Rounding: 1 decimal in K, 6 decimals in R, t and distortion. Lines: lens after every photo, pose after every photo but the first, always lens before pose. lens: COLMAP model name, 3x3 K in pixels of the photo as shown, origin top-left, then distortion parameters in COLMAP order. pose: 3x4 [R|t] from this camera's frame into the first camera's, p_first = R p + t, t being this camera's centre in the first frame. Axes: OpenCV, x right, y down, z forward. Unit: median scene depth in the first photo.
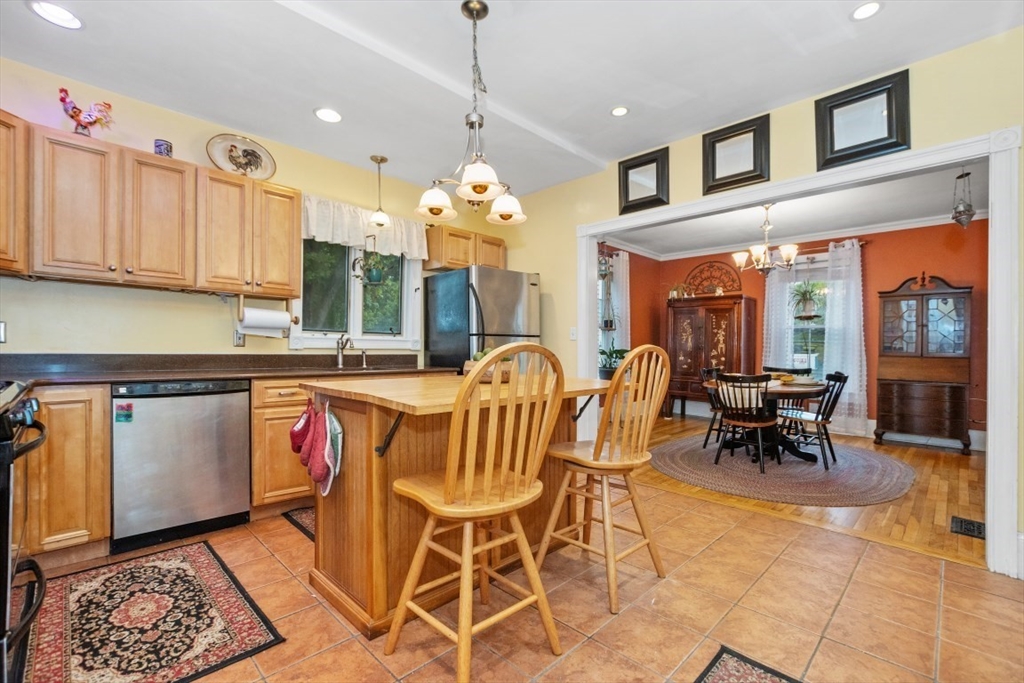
lens RADIAL K [[448.9, 0, 509.5], [0, 448.9, 340.4], [0, 0, 1]] dist [-0.003673, -0.000105]
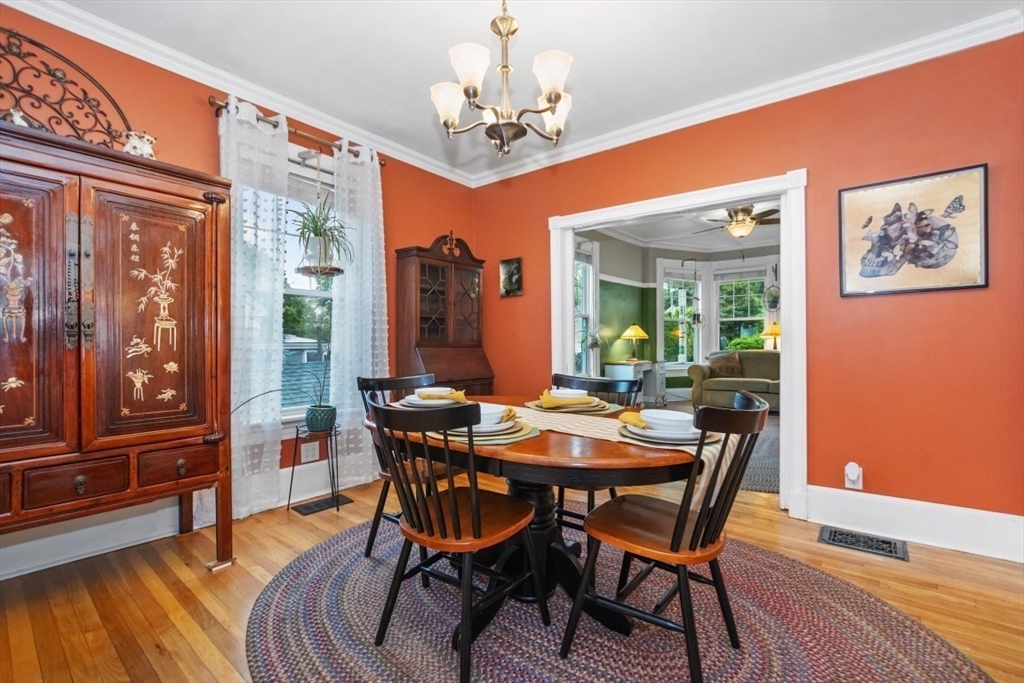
lens RADIAL K [[448.9, 0, 509.5], [0, 448.9, 340.4], [0, 0, 1]] dist [-0.003673, -0.000105]
pose [[-0.101148, 0.000956, 0.994871, 0.140420], [0.005295, 0.999986, -0.000423, 0.024296], [-0.994857, 0.005225, -0.101151, 0.795197]]
